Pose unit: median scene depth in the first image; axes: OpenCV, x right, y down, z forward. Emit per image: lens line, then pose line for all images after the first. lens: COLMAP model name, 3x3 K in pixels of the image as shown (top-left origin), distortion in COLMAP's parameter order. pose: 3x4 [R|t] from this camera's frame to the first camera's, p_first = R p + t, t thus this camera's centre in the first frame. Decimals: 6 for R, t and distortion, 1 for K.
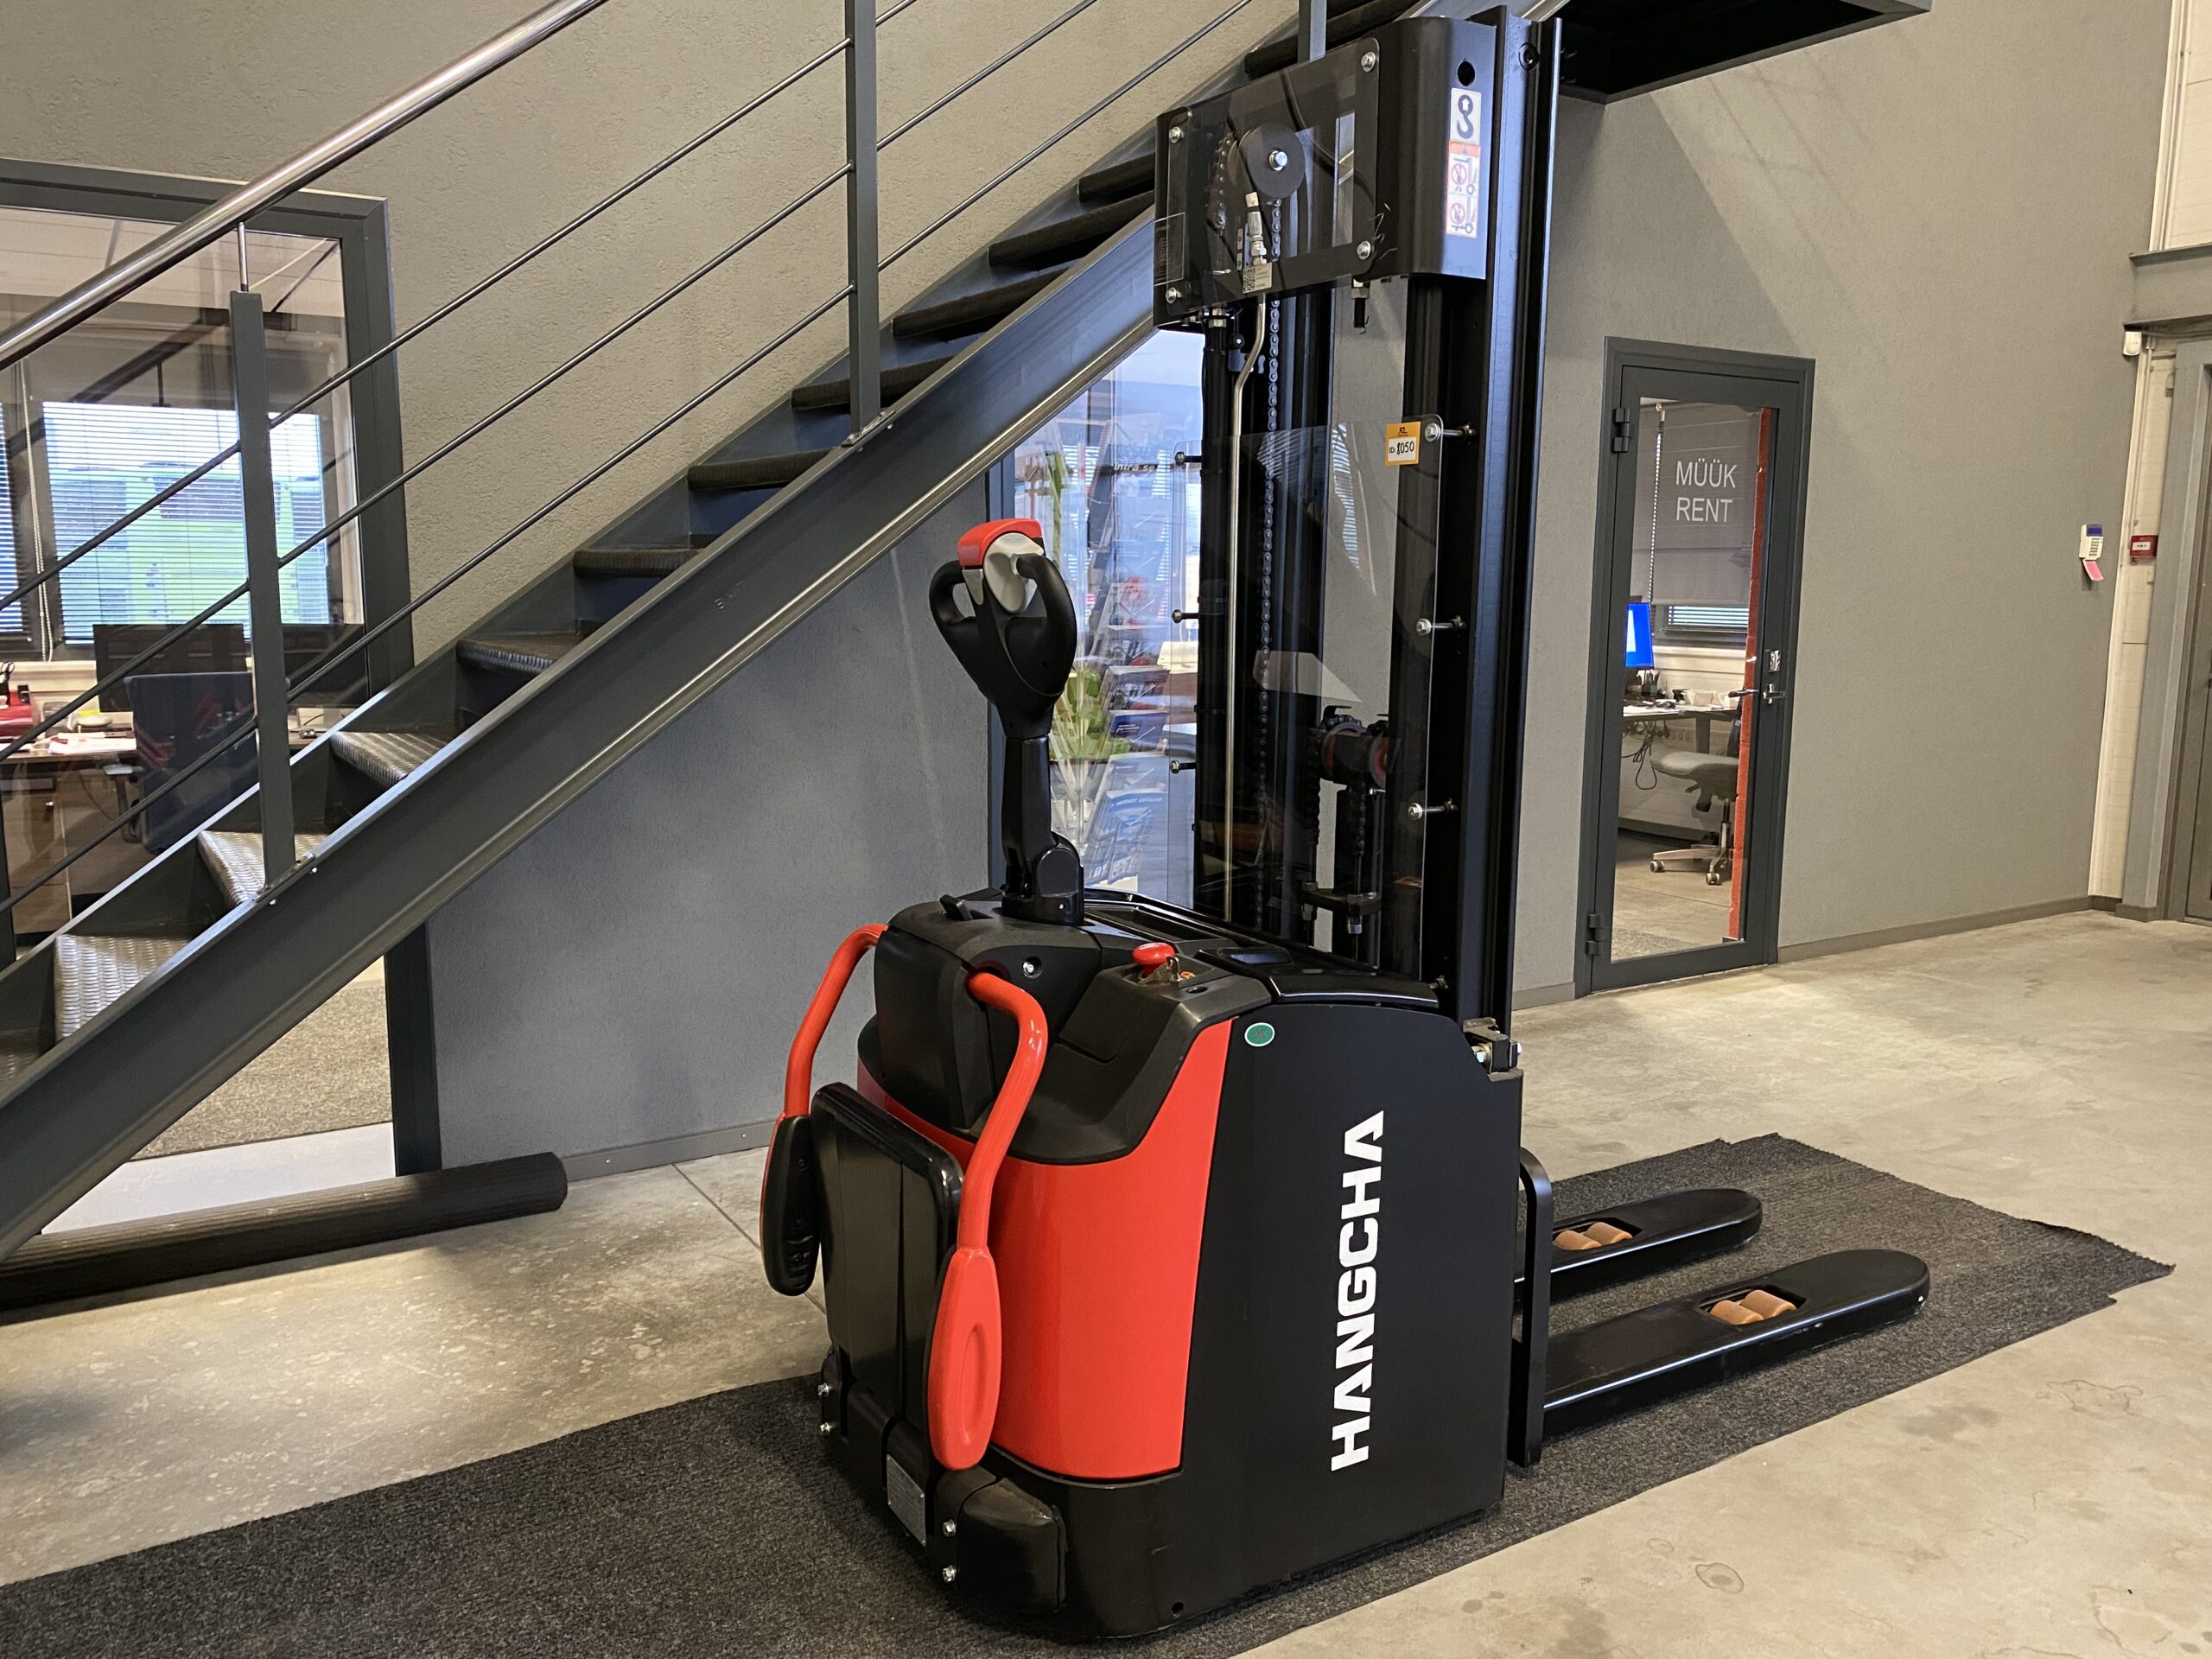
lens RADIAL K [[1702.4, 0, 1106.0], [0, 1702.4, 829.5], [0, 0, 1]] dist [0.011794, -0.006783]
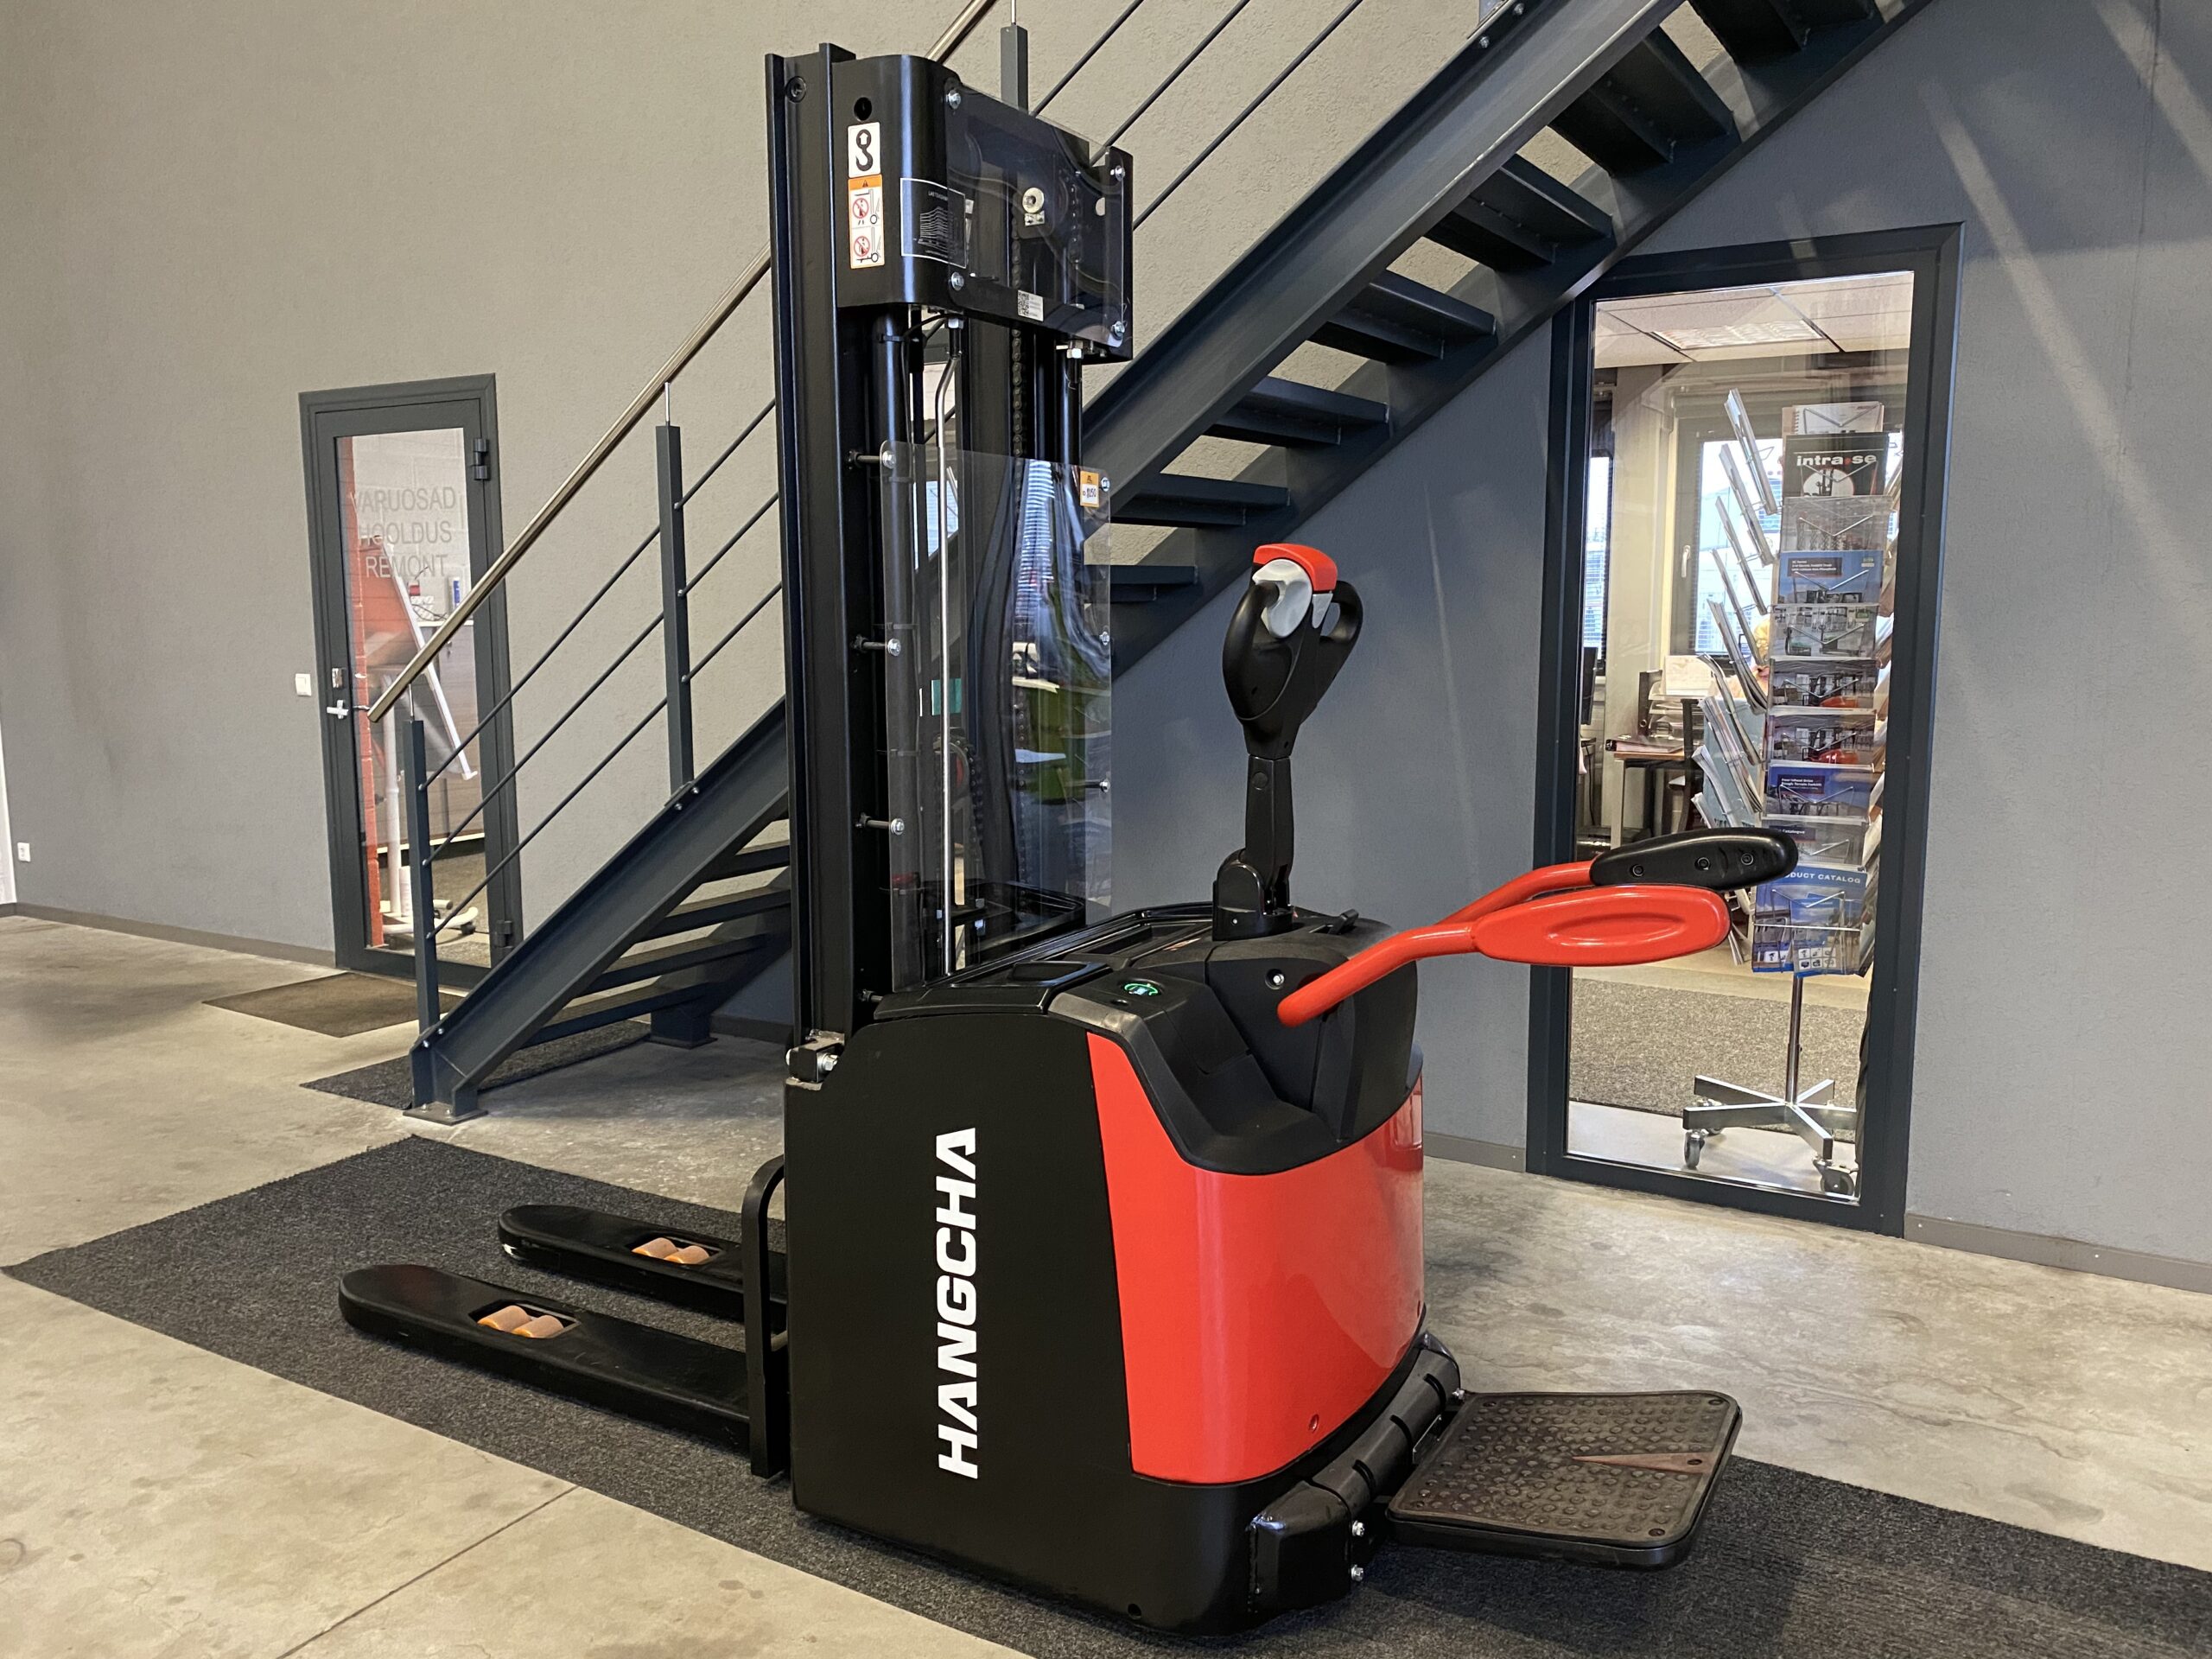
lens RADIAL K [[1705.7, 0, 1101.9], [0, 1705.7, 823.9], [0, 0, 1]] dist [0.006265, 0.000072]
pose [[0.454694, 0.112612, -0.883500, 0.808224], [-0.129348, 0.989807, 0.059593, -0.064769], [0.881205, 0.087182, 0.464626, 0.460789]]
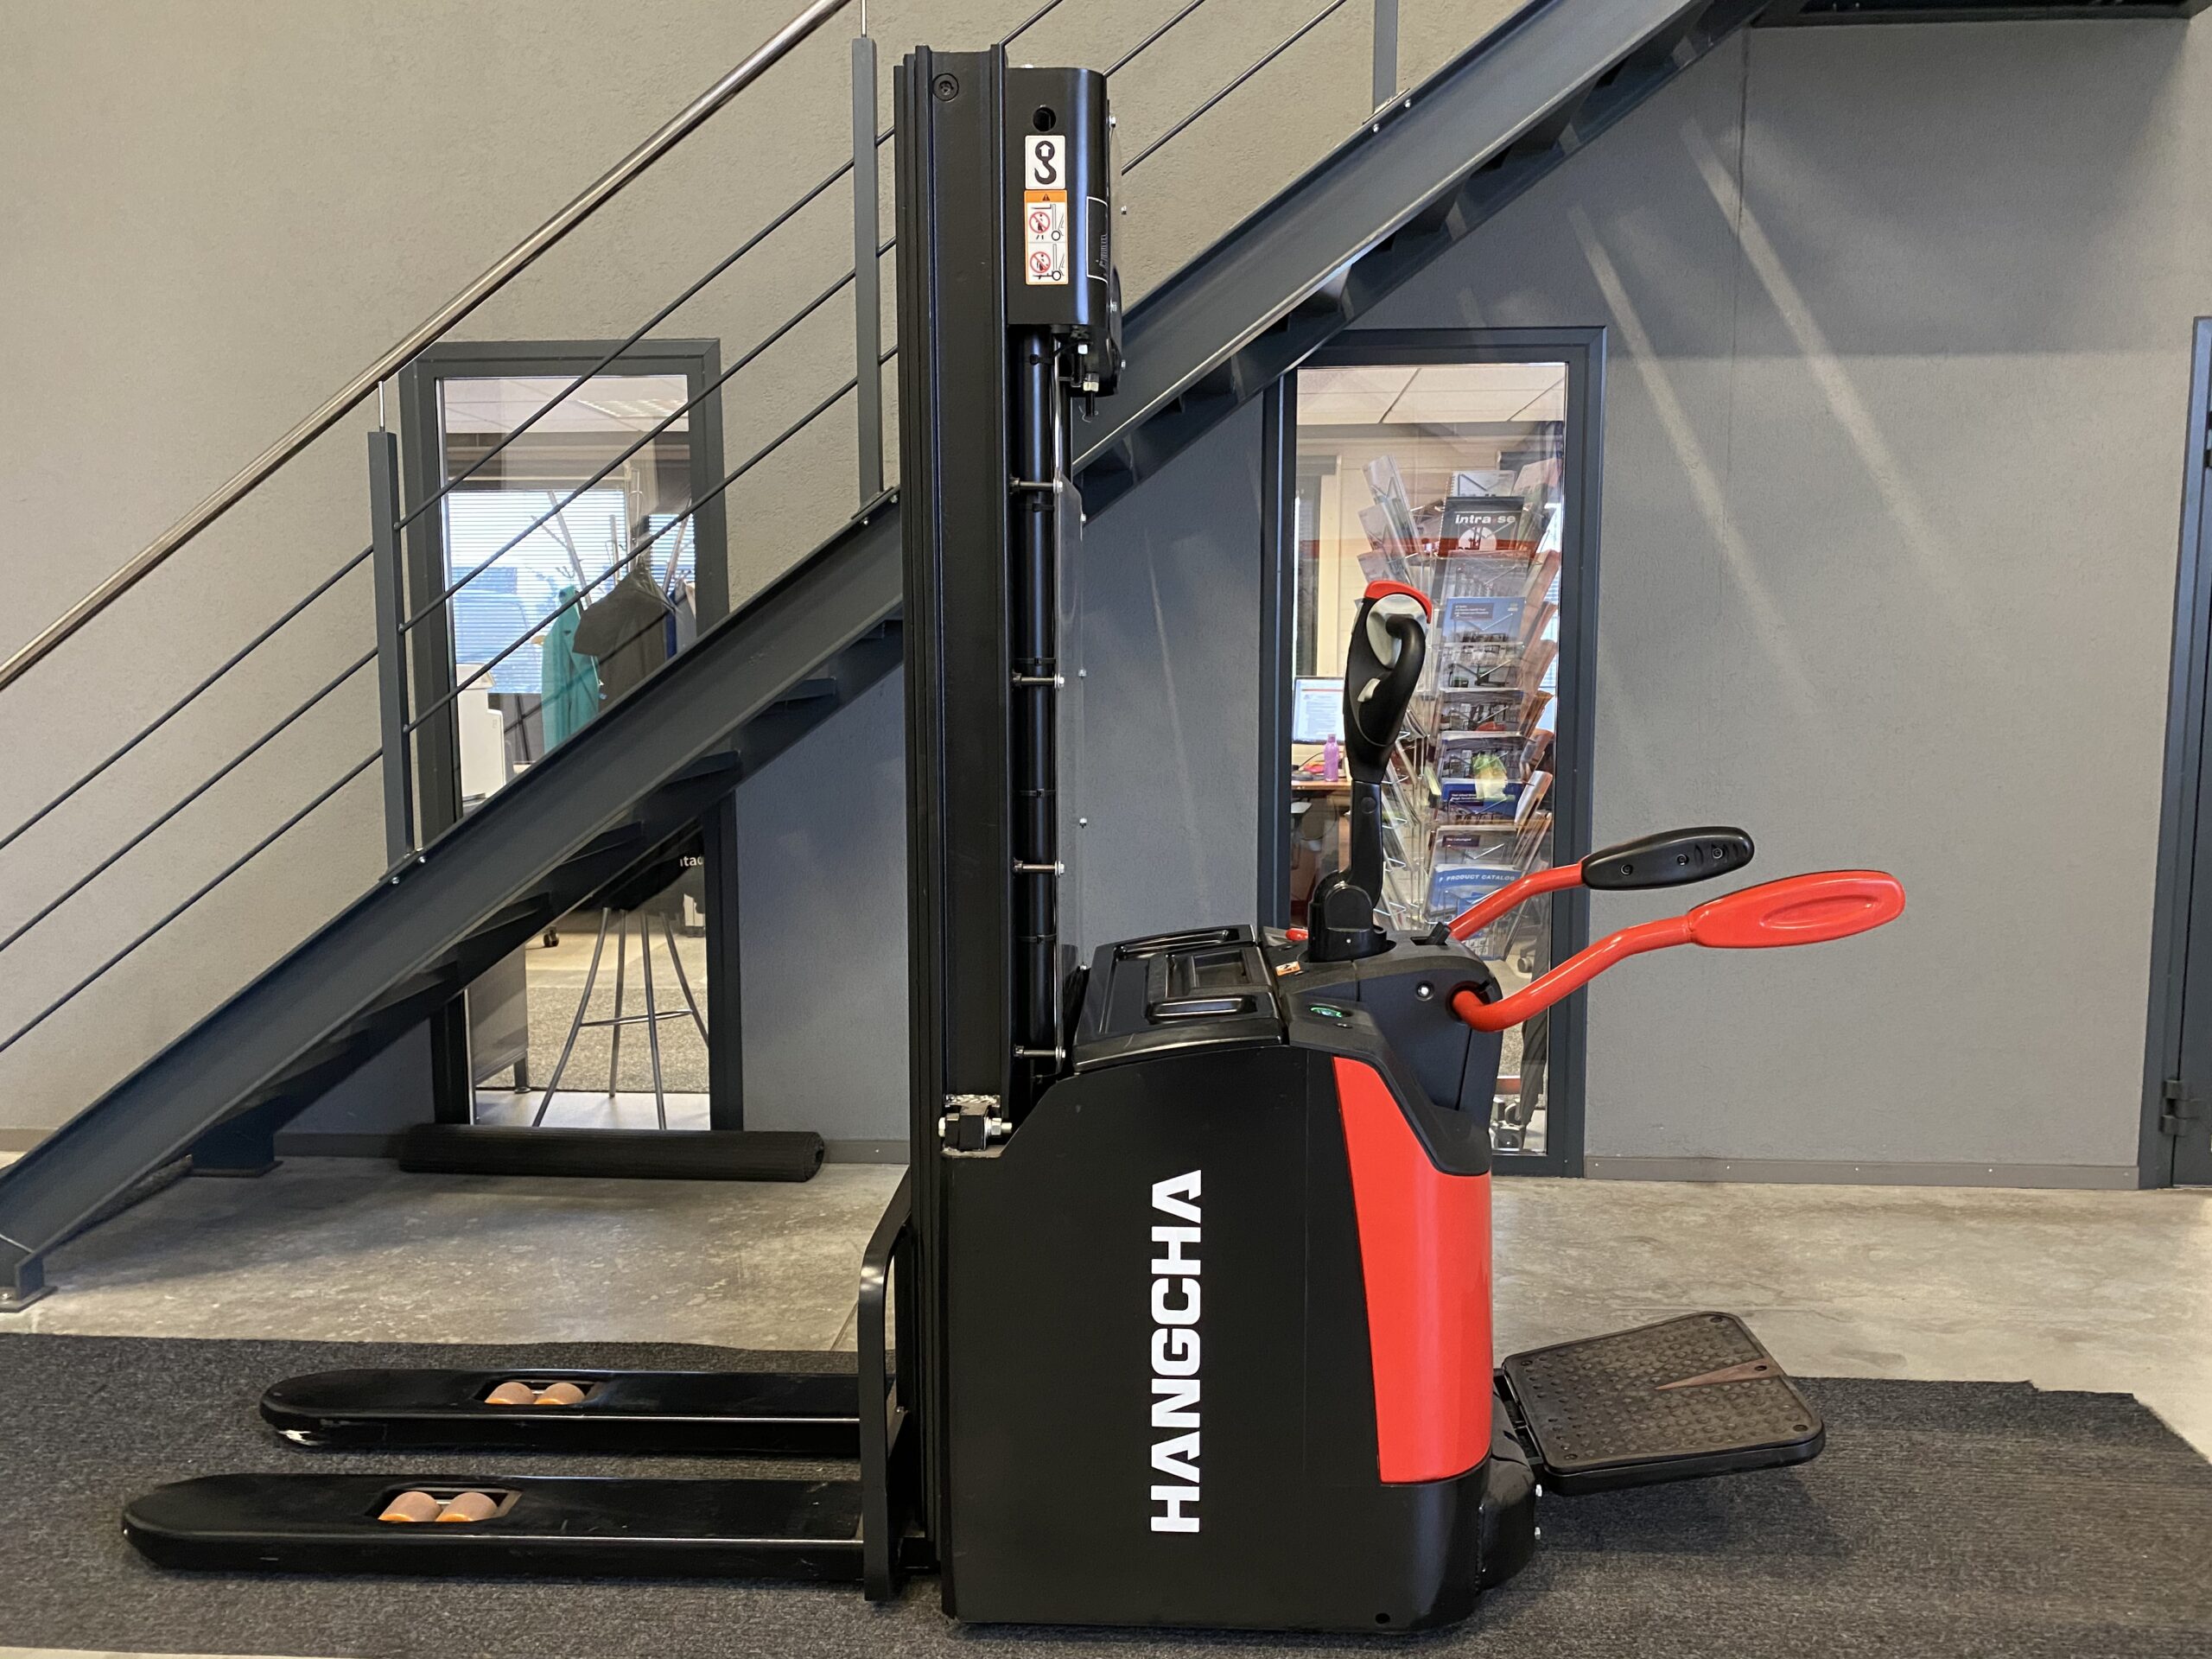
lens RADIAL K [[1702.4, 0, 1106.0], [0, 1702.4, 829.5], [0, 0, 1]] dist [0.011794, -0.006783]
pose [[0.811957, 0.058659, -0.580762, 0.548797], [-0.082389, 0.996494, -0.014537, -0.017918], [0.577873, 0.059651, 0.813944, 0.174989]]
